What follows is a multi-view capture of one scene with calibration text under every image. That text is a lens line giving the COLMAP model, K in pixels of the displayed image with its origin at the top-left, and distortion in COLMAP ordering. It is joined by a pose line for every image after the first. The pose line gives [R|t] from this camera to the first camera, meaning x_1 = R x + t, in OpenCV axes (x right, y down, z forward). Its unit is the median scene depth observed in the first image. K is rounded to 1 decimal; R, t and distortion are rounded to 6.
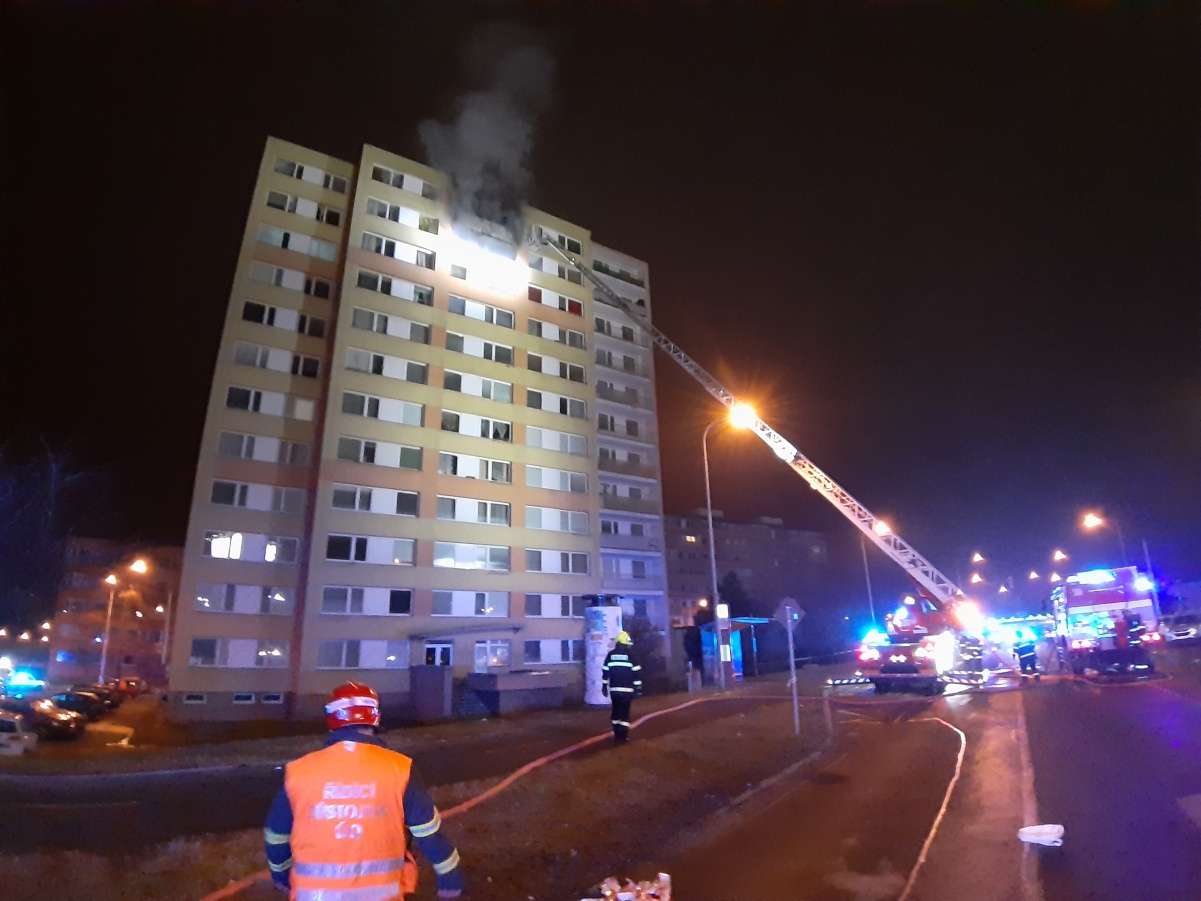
lens RADIAL K [[636.9, 0, 600.5], [0, 636.9, 450.5], [0, 0, 1]] dist [0.001949, 0.000042]
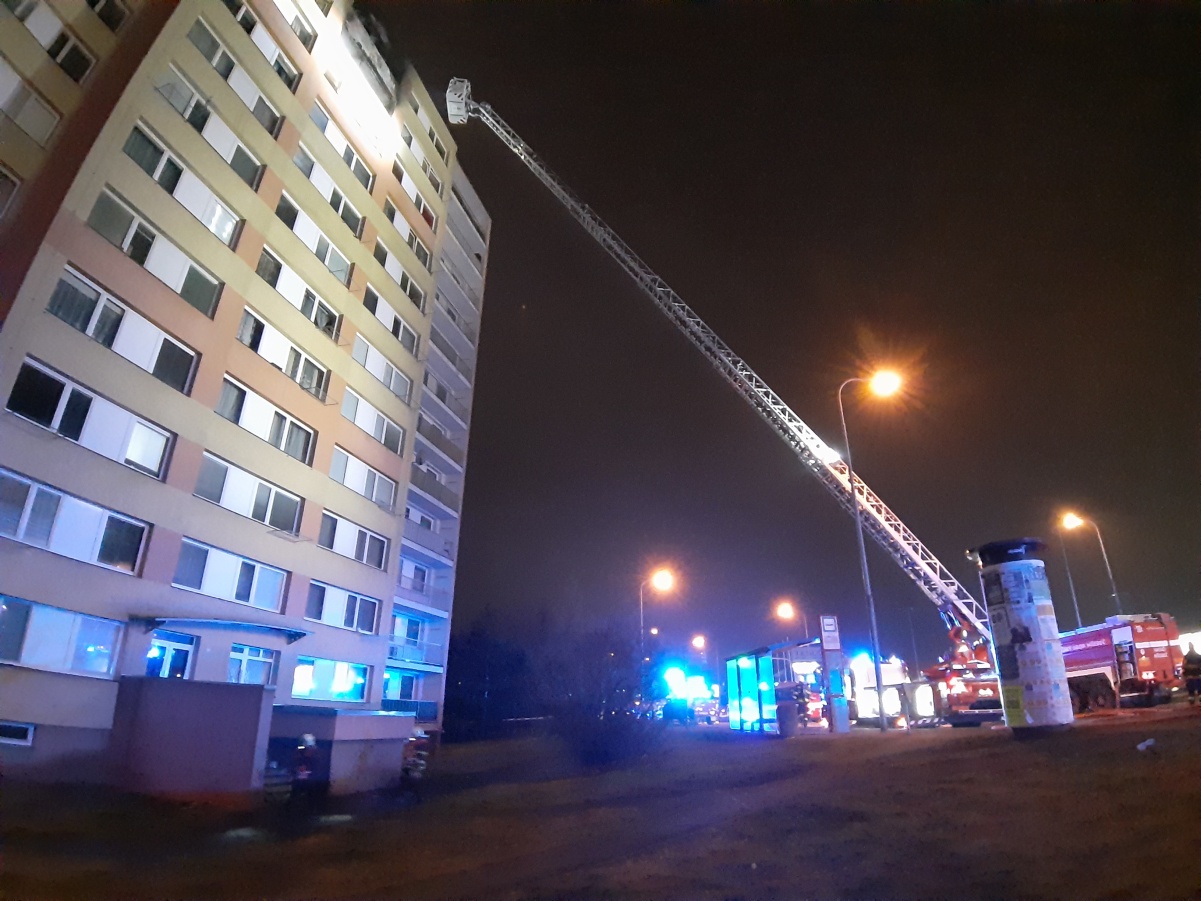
lens RADIAL K [[627.8, 0, 602.2], [0, 627.8, 438.6], [0, 0, 1]] dist [-0.075811, -0.021164]
pose [[0.744252, 0.298485, 0.597492, -0.312505], [-0.225519, 0.954351, -0.195846, 0.155684], [-0.628674, 0.011013, 0.777591, 0.391676]]
